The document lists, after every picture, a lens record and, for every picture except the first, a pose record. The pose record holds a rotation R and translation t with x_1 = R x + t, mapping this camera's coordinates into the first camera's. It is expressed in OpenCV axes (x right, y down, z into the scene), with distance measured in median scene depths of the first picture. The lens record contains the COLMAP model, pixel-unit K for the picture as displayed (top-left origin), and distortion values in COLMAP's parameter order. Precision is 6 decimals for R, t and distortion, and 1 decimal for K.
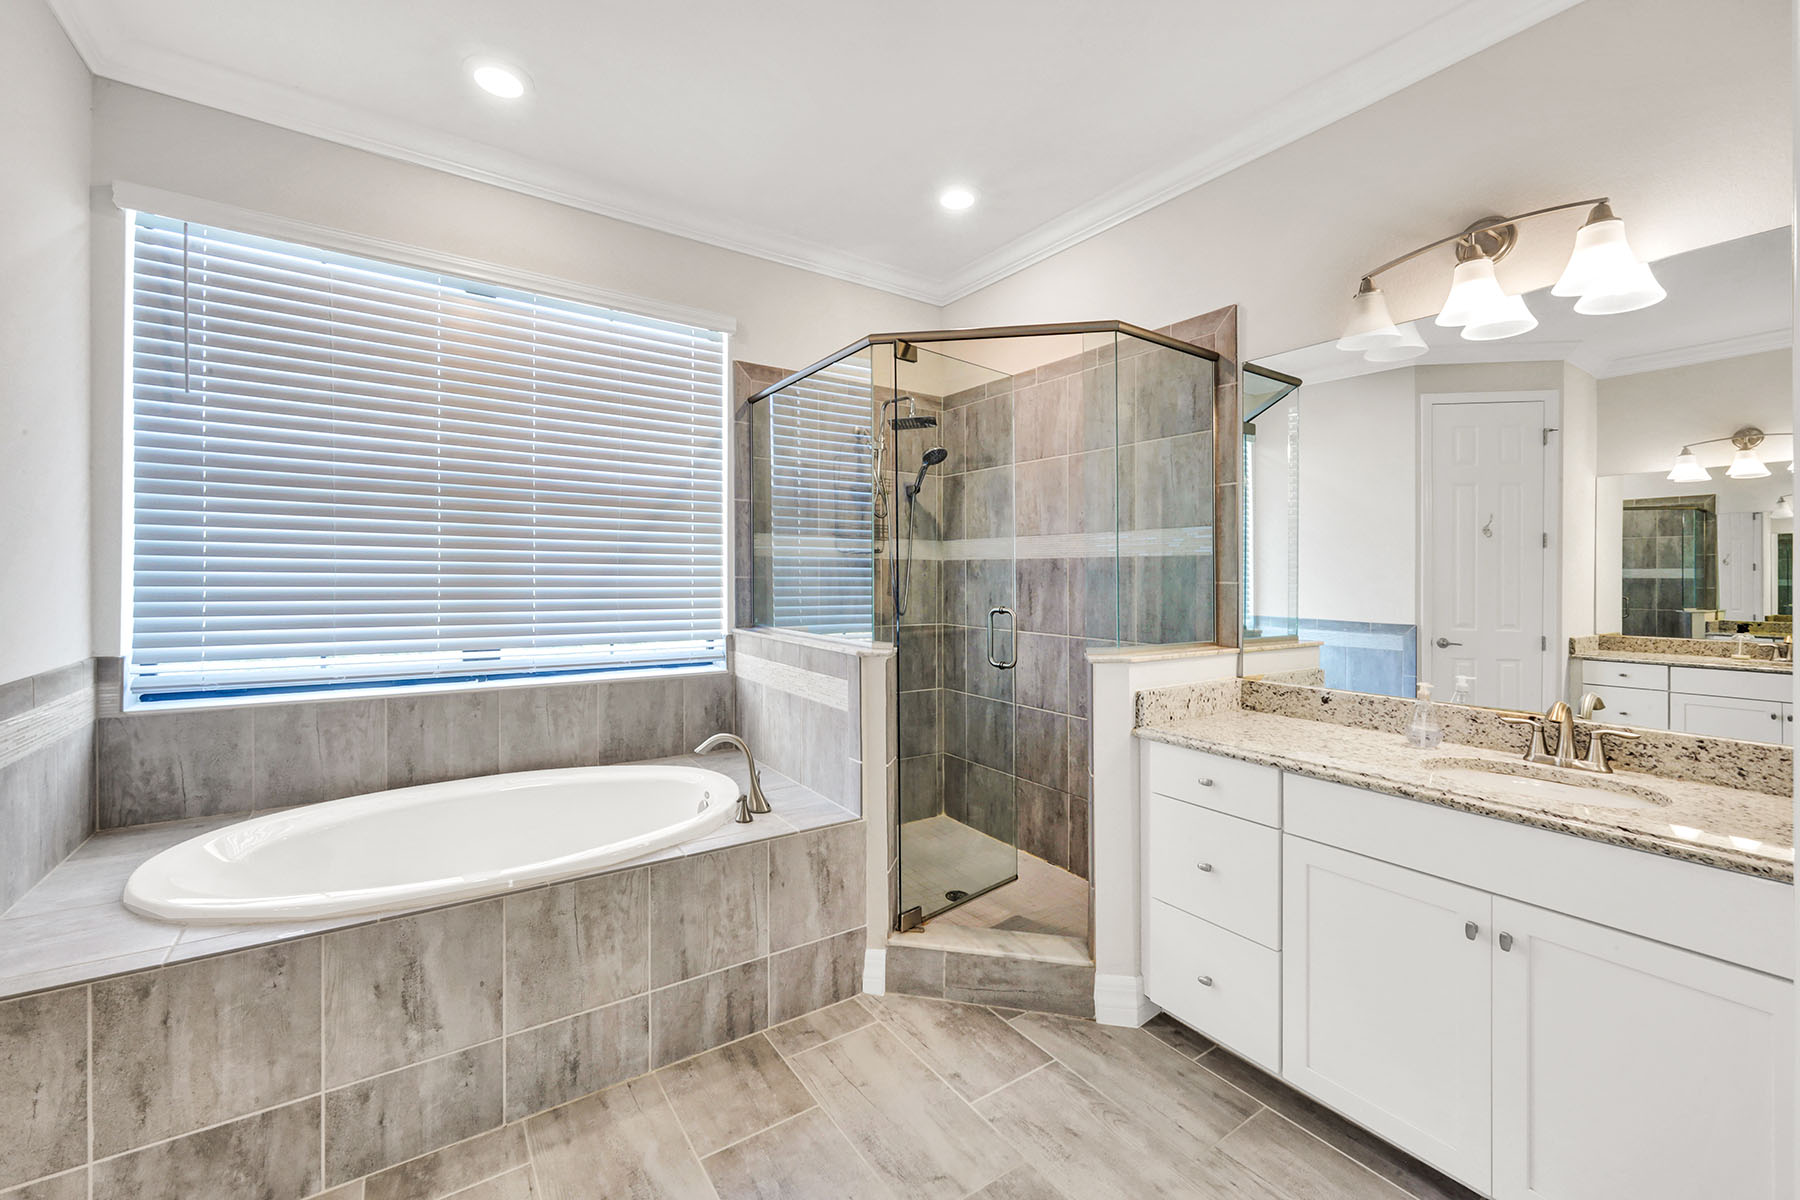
lens RADIAL K [[728.7, 0, 887.6], [0, 728.7, 575.0], [0, 0, 1]] dist [-0.000542, 0.000133]
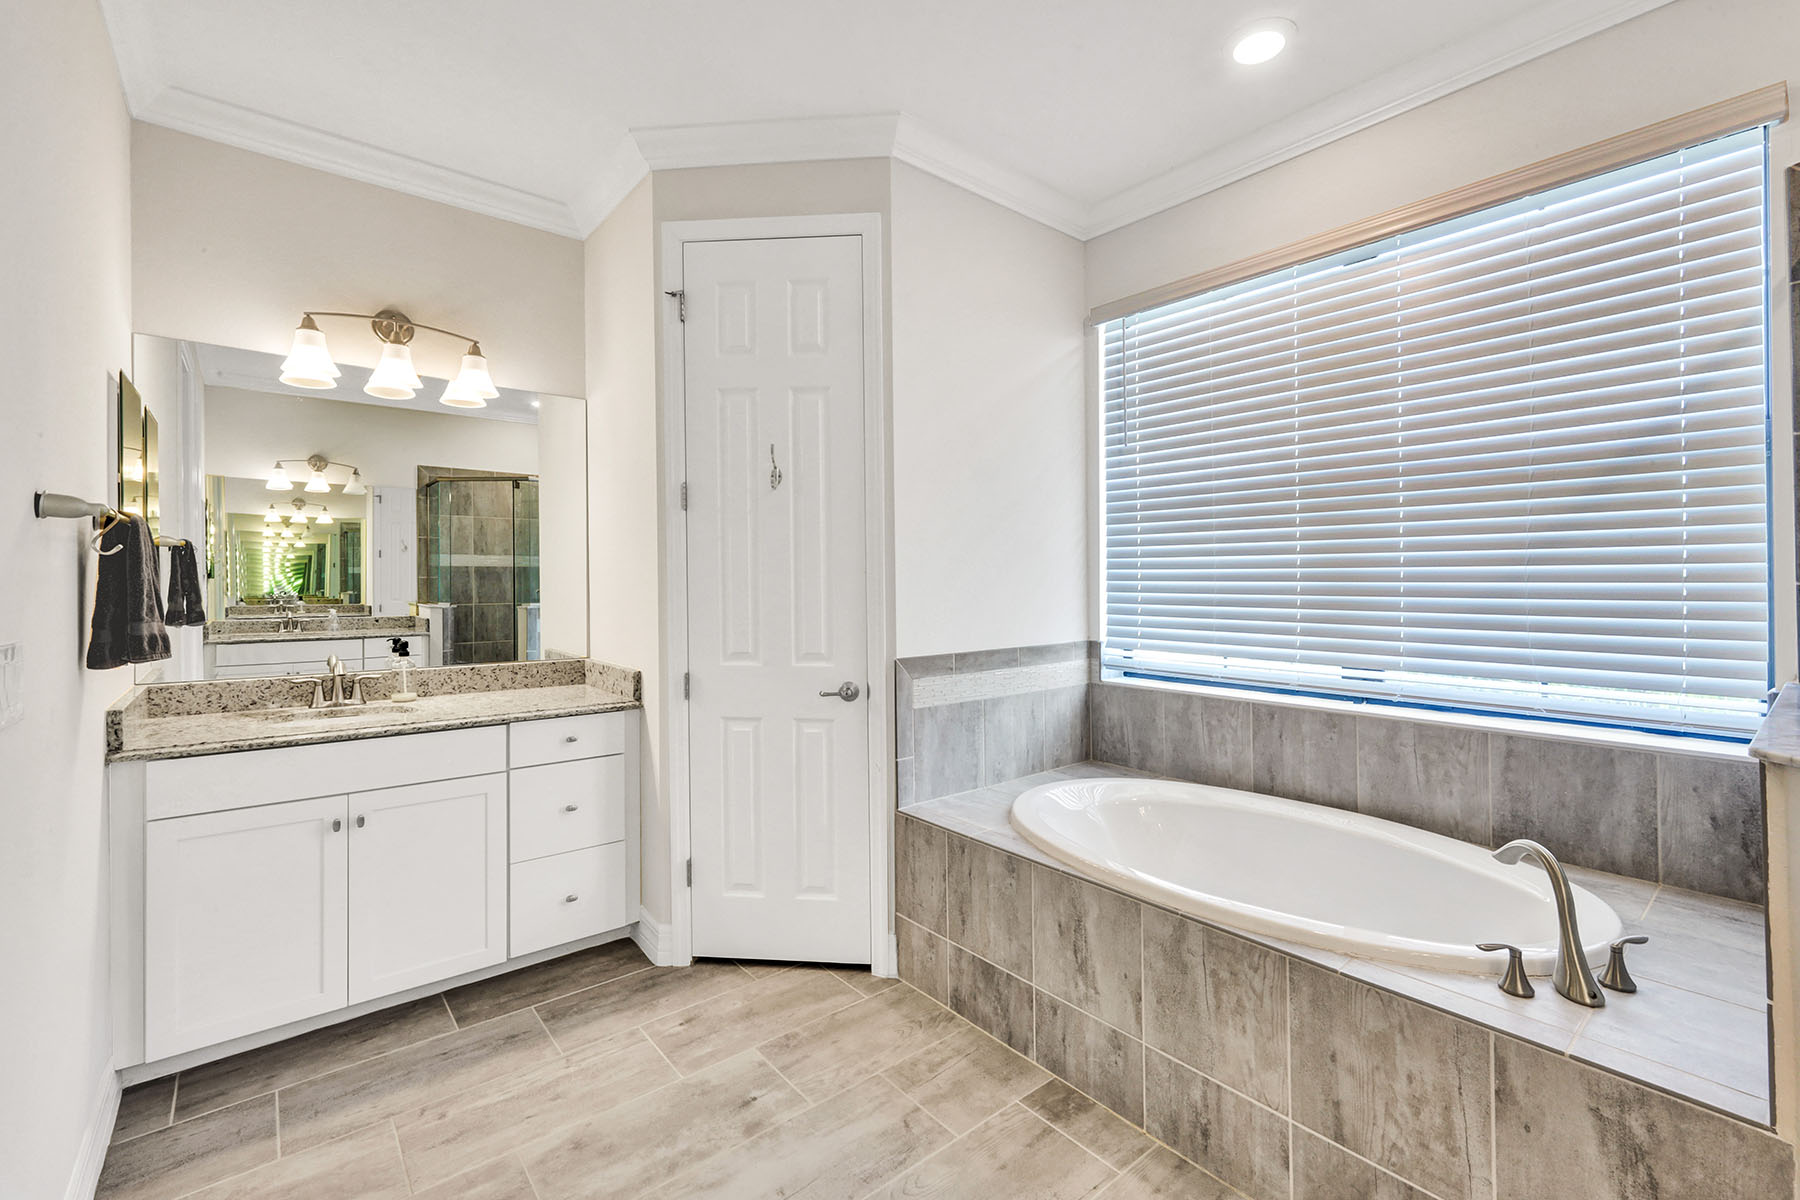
lens RADIAL K [[769.4, 0, 898.2], [0, 769.4, 591.2], [0, 0, 1]] dist [0.004863, 0.000025]
pose [[0.098598, 0.004719, -0.995116, 0.405146], [0.003863, 0.999979, 0.005125, 0.004695], [0.995120, -0.004349, 0.098577, 0.462023]]
